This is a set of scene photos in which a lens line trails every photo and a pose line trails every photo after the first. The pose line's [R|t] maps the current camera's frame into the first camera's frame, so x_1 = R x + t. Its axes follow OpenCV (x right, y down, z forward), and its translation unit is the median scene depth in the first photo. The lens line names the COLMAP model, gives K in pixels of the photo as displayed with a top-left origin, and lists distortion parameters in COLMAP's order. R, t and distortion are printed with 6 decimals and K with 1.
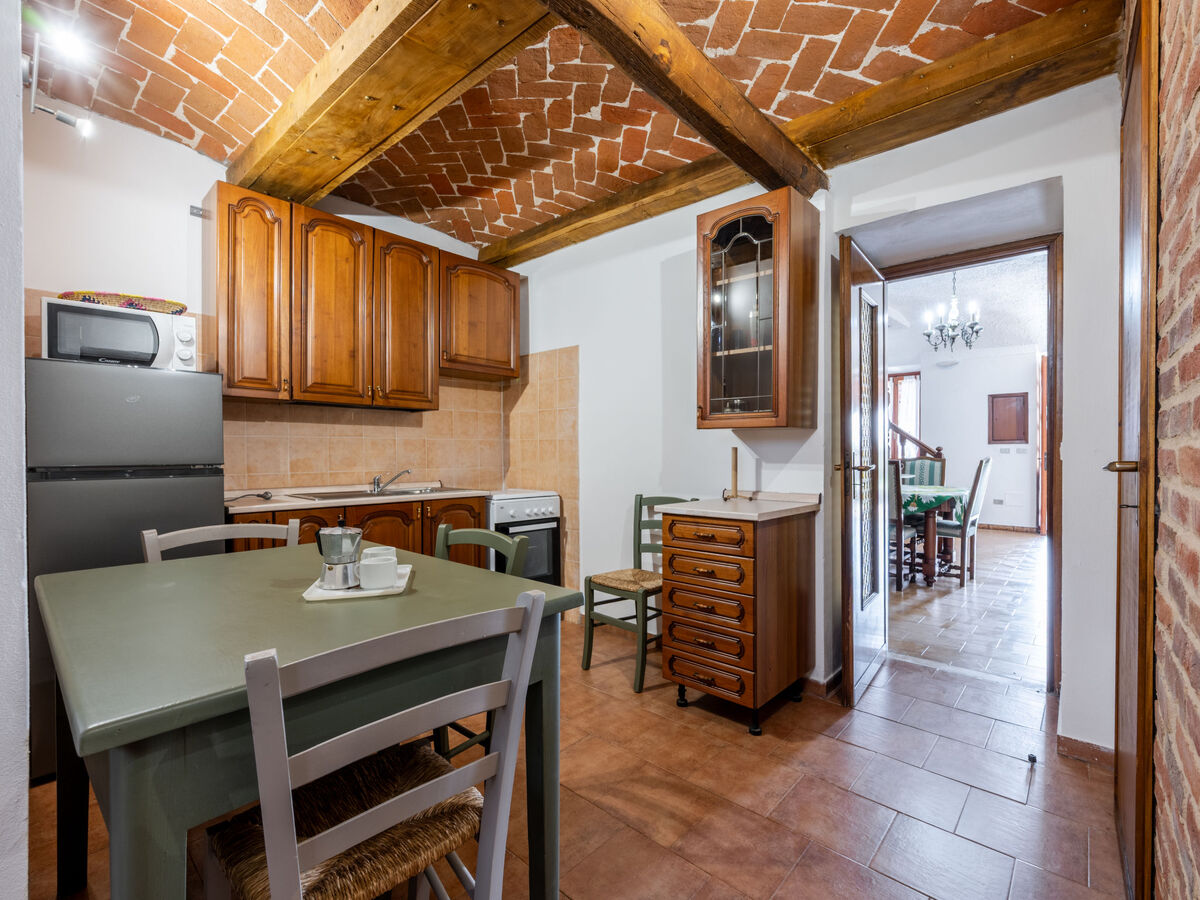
lens RADIAL K [[533.0, 0, 600.2], [0, 533.0, 453.2], [0, 0, 1]] dist [-0.000780, -0.001727]
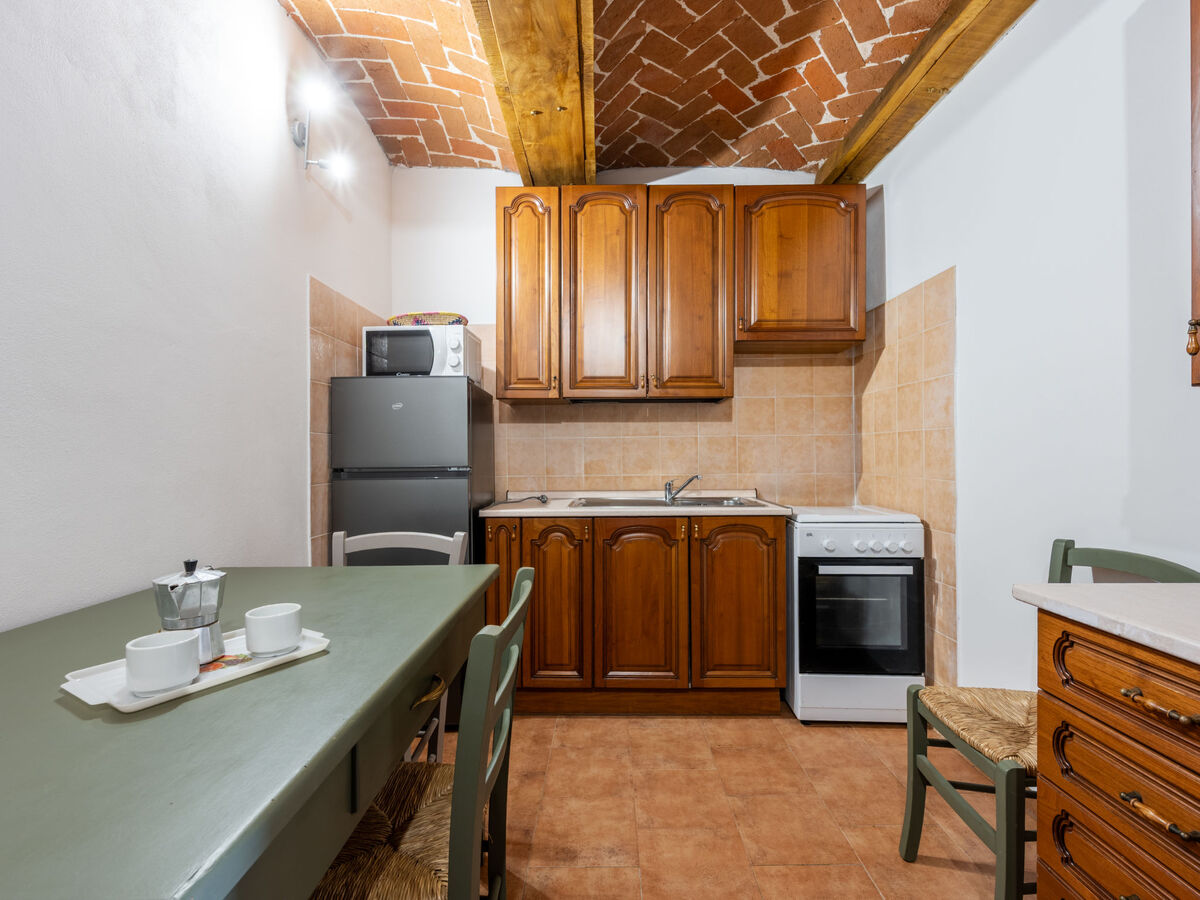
lens RADIAL K [[533.0, 0, 604.4], [0, 533.0, 456.4], [0, 0, 1]] dist [-0.000780, -0.001727]
pose [[0.681817, -0.000018, -0.731523, 0.127088], [0.005745, 0.999969, 0.005329, -0.001754], [0.731500, -0.007836, 0.681796, 0.340191]]
